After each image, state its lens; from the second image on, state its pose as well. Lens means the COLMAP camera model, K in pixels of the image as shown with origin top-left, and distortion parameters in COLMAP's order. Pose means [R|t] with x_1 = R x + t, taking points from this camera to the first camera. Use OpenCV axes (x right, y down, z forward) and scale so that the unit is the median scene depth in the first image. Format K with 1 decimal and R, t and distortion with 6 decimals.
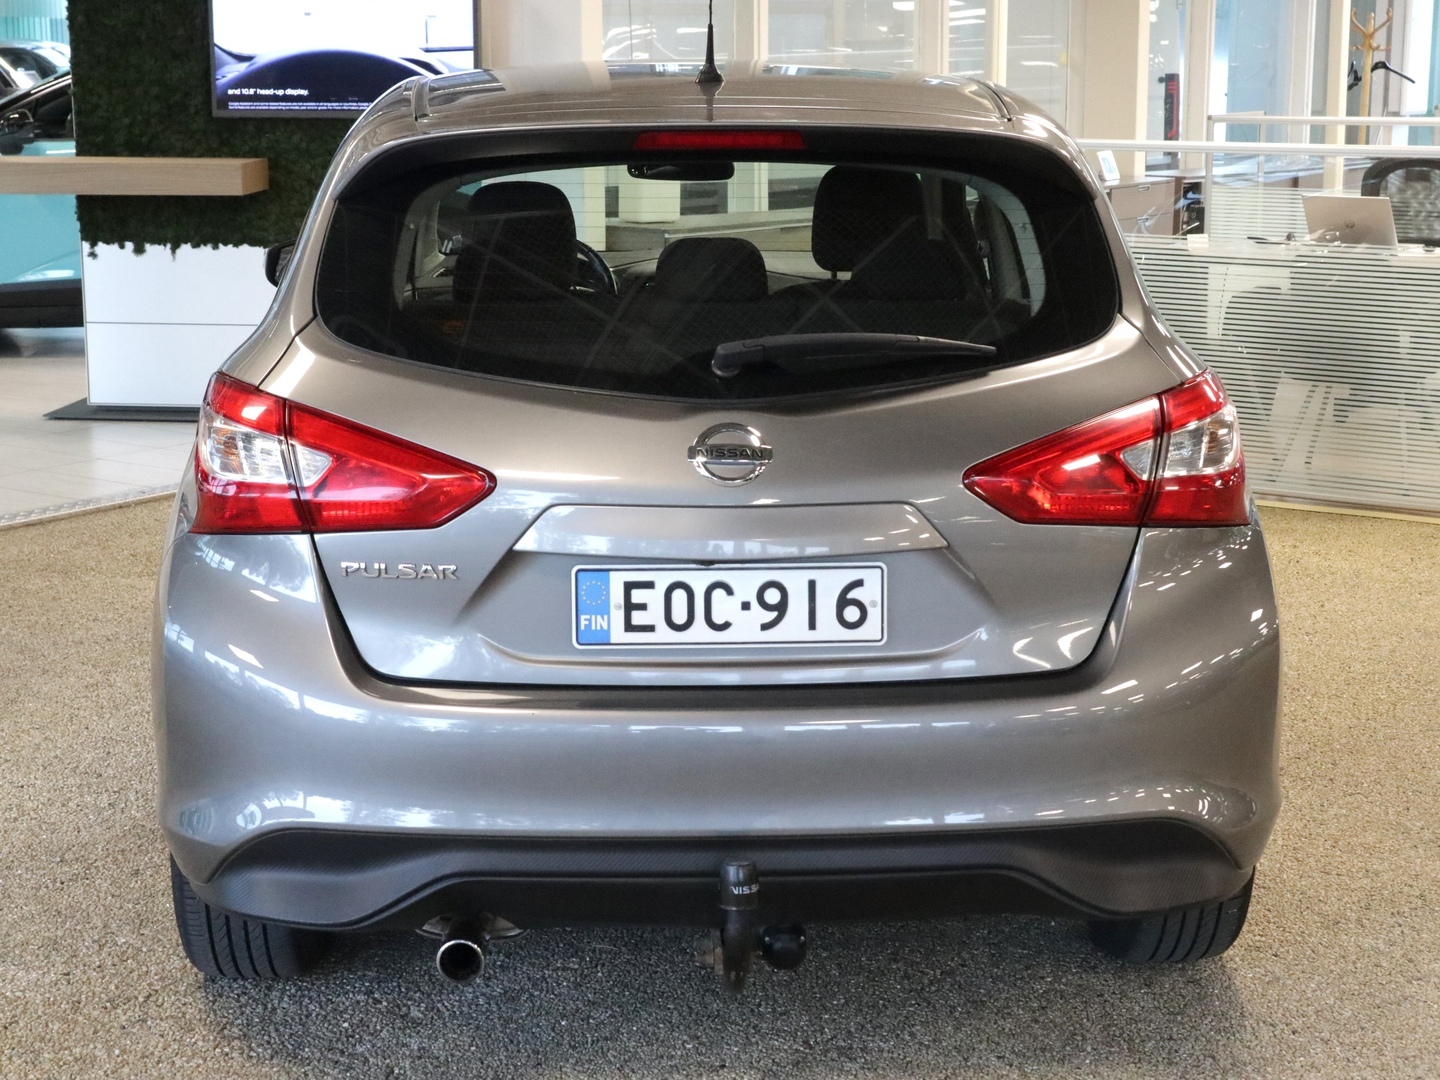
lens RADIAL K [[2254.4, 0, 720.1], [0, 2254.4, 536.4], [0, 0, 1]] dist [-0.018573, 0.000000]
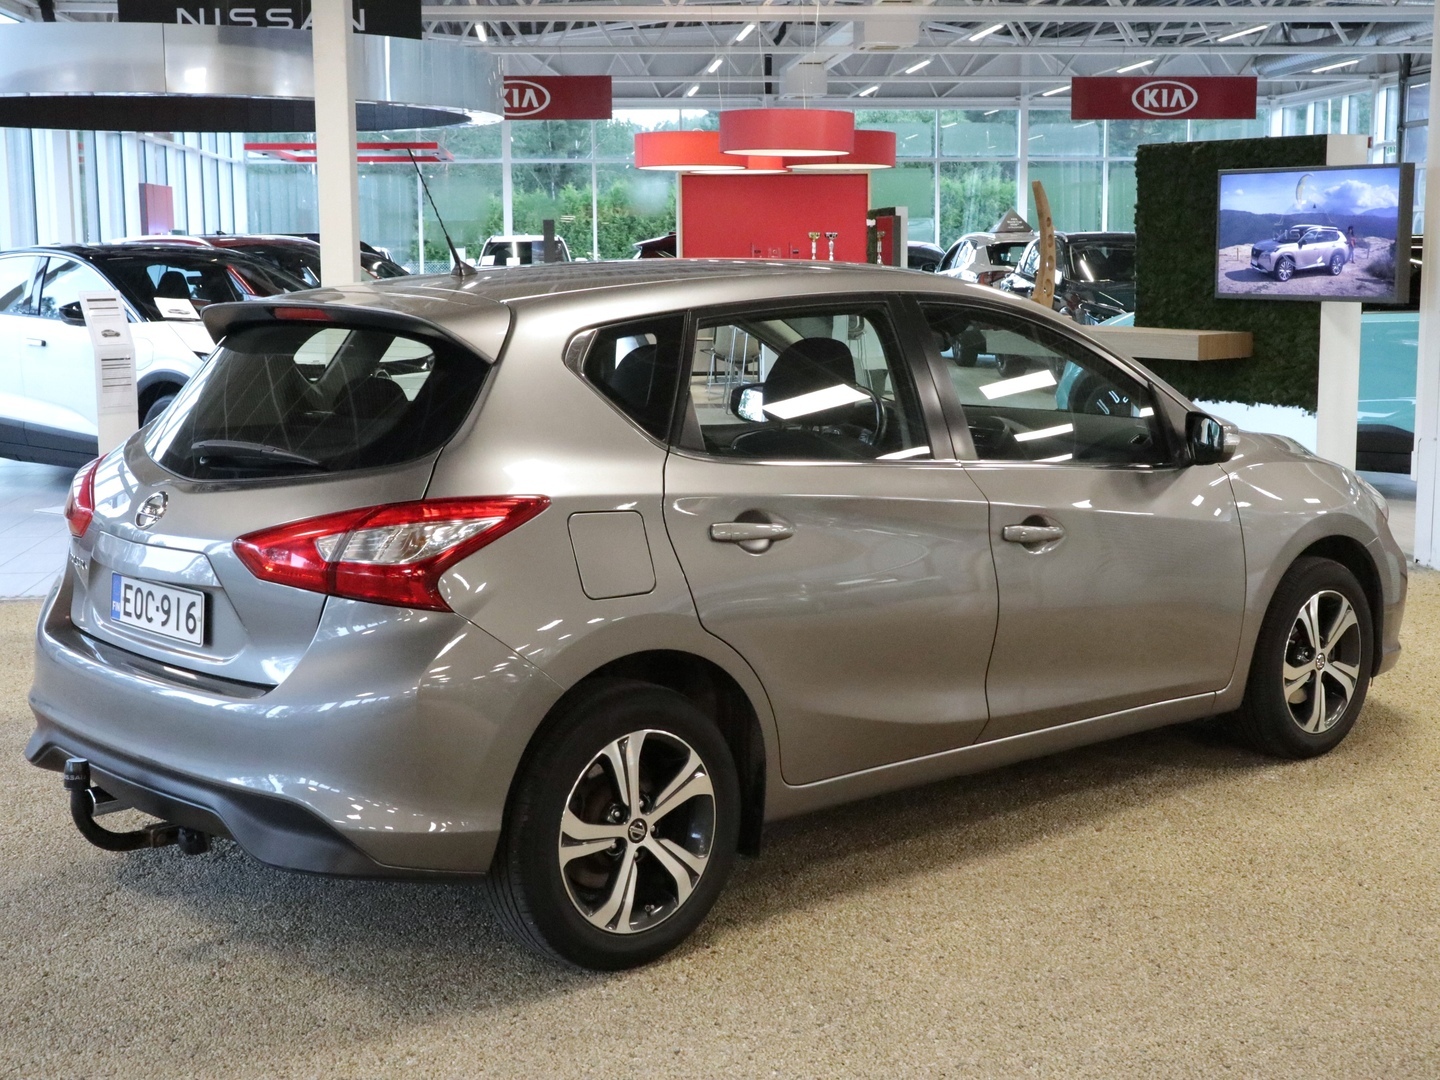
lens RADIAL K [[1844.0, 0, 720.6], [0, 1844.0, 542.1], [0, 0, 1]] dist [-0.017196, 0.000000]
pose [[0.671772, 0.107573, -0.732905, 0.352686], [-0.144637, 0.989404, 0.012648, -0.025687], [0.726500, 0.097508, 0.680213, 0.118745]]
